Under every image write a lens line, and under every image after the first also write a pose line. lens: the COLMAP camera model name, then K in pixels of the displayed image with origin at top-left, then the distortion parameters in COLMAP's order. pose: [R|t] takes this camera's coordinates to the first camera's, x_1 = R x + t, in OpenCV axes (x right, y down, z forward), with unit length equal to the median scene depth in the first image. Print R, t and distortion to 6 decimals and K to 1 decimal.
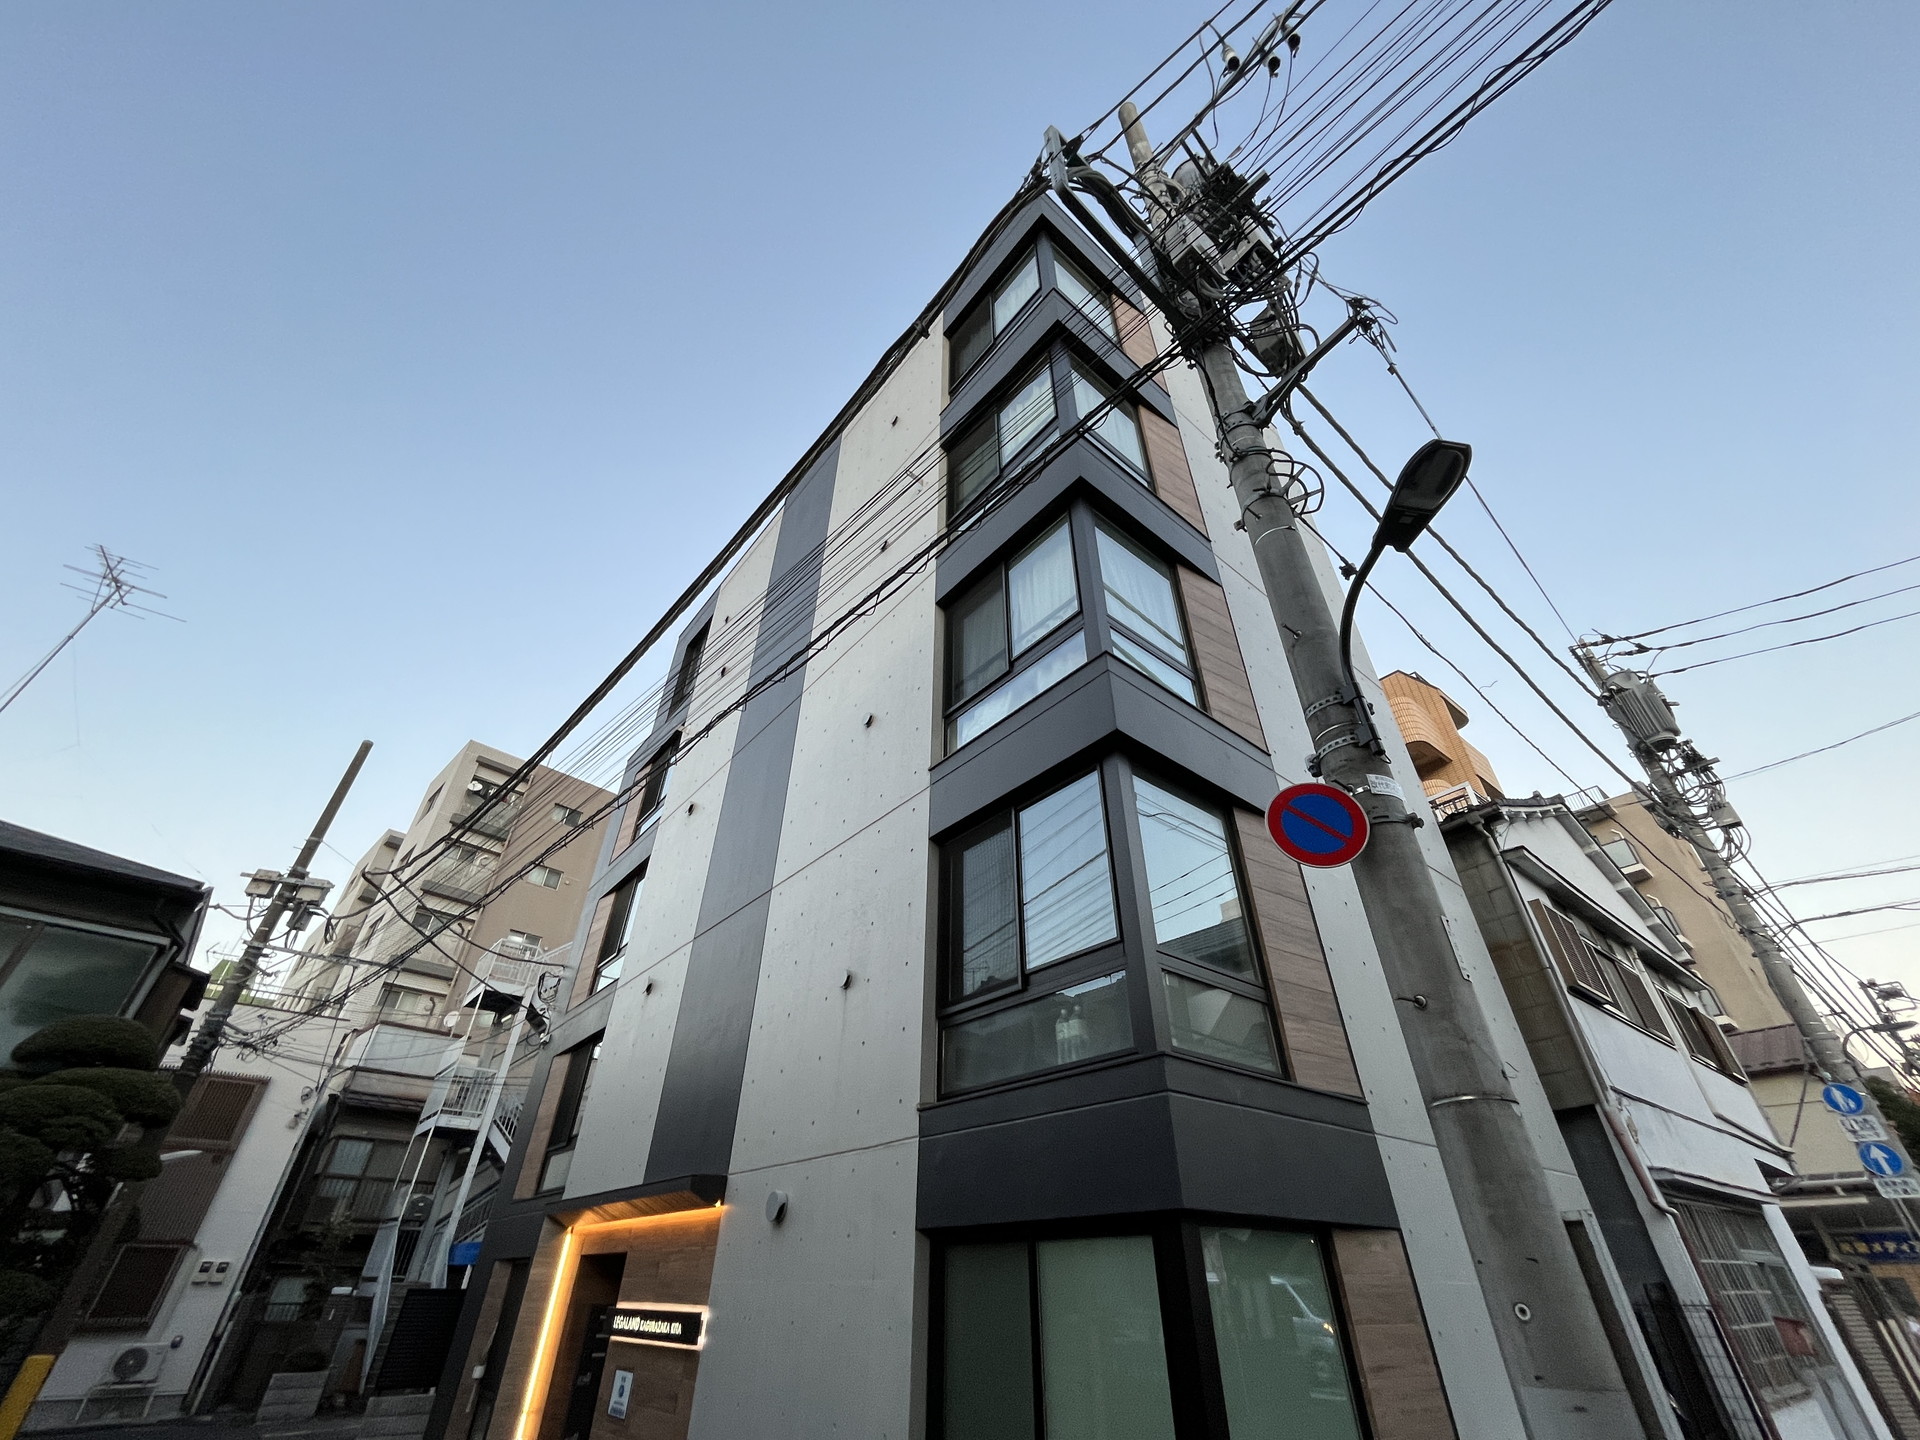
lens RADIAL K [[778.0, 0, 959.5], [0, 778.0, 717.3], [0, 0, 1]] dist [-0.003580, -0.000041]
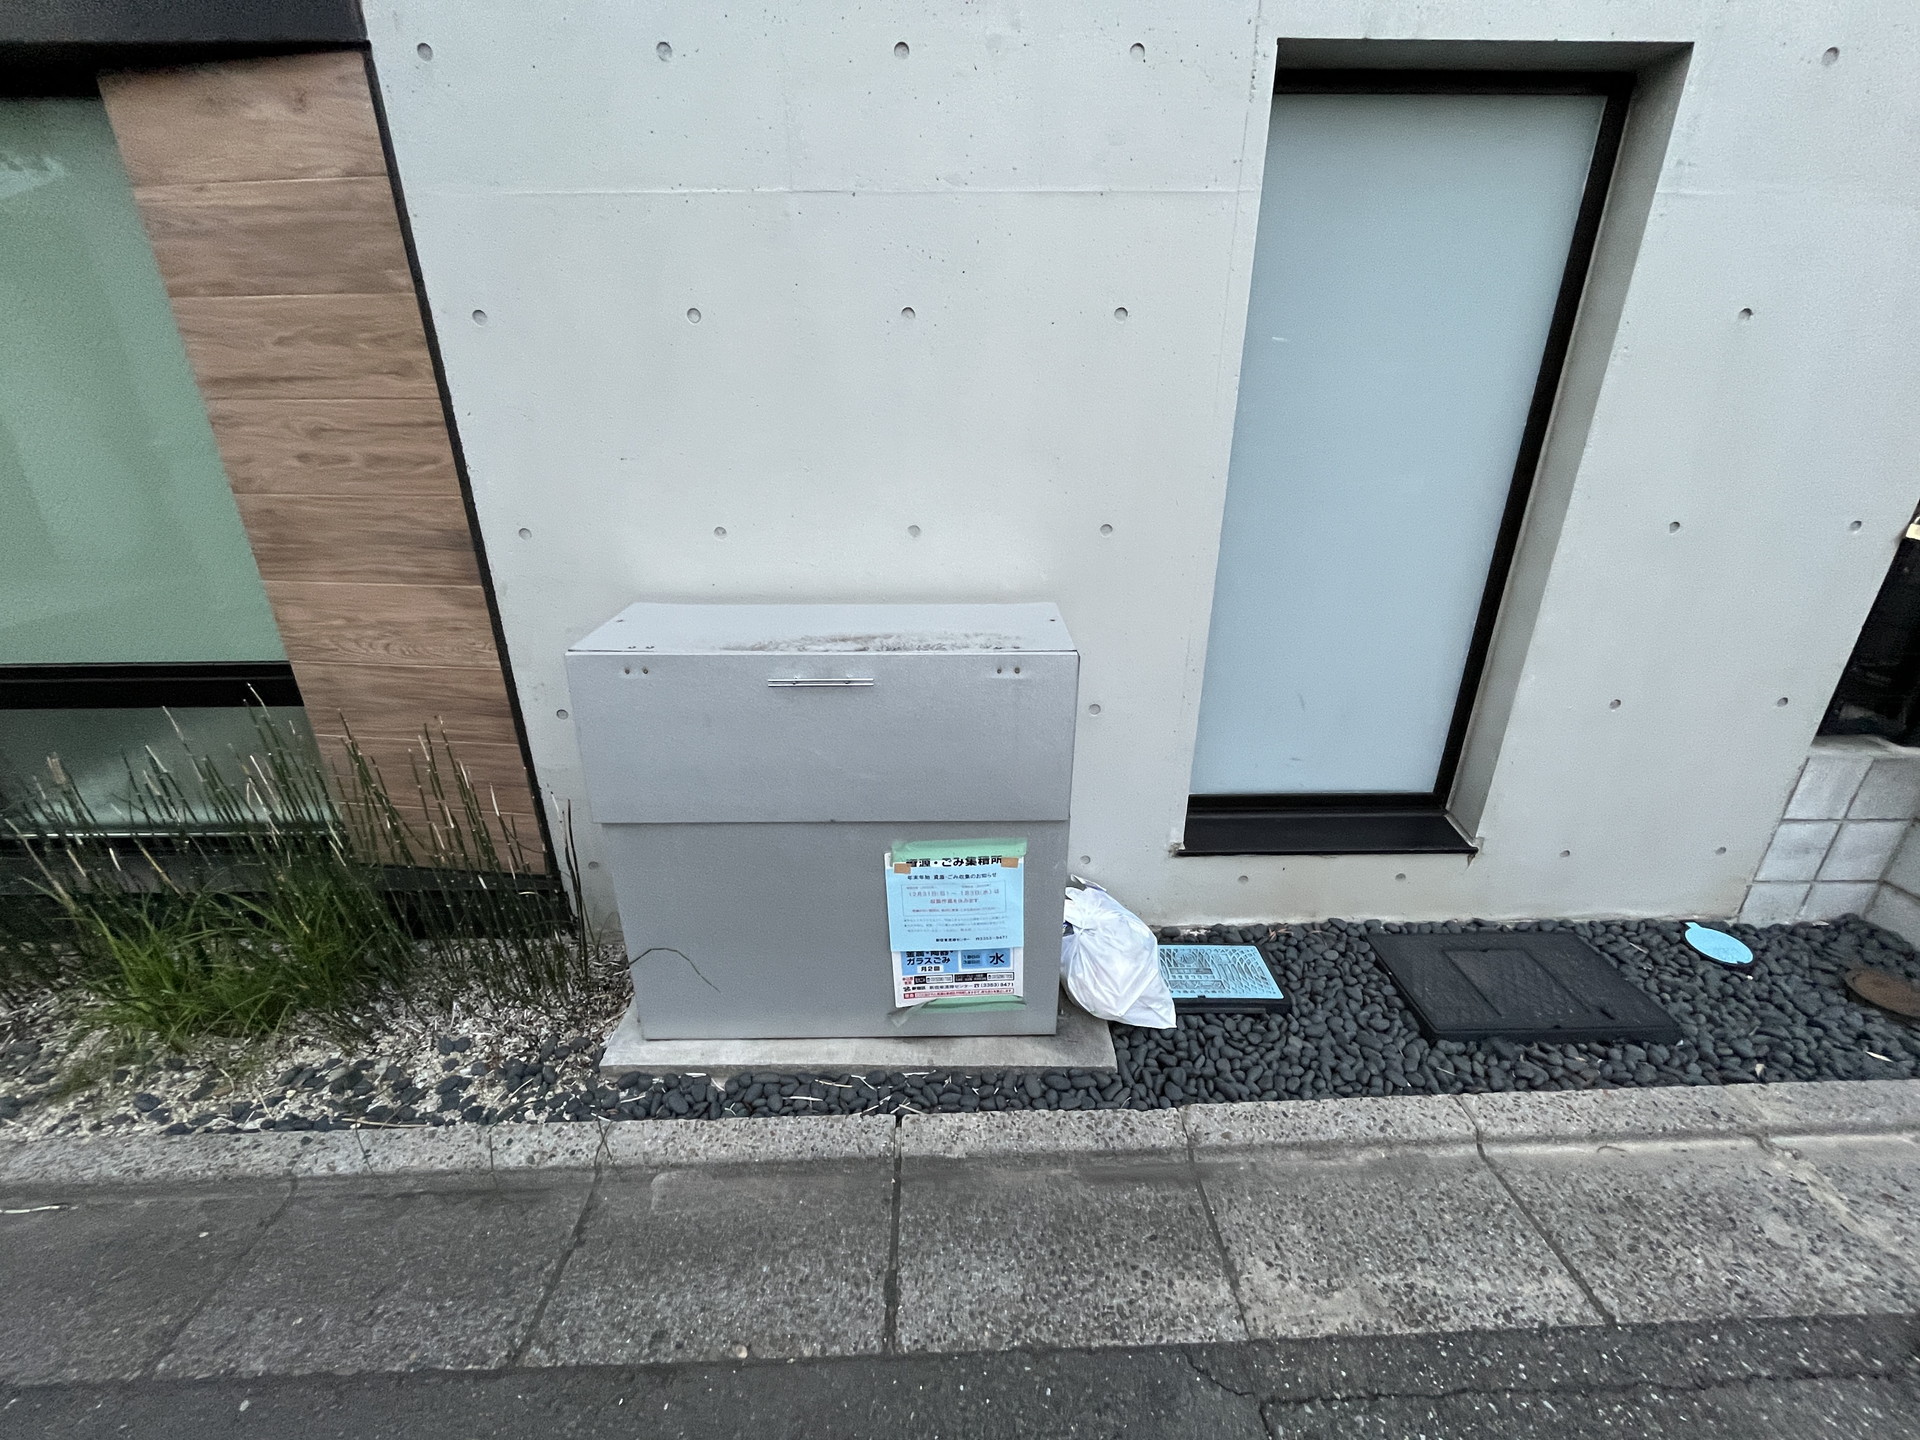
lens RADIAL K [[778.0, 0, 959.5], [0, 778.0, 717.3], [0, 0, 1]] dist [-0.003580, -0.000041]
pose [[0.780932, 0.229318, -0.580998, 1.101262], [0.377501, 0.567789, 0.731511, 0.719706], [0.497633, -0.790588, 0.356837, 0.823214]]
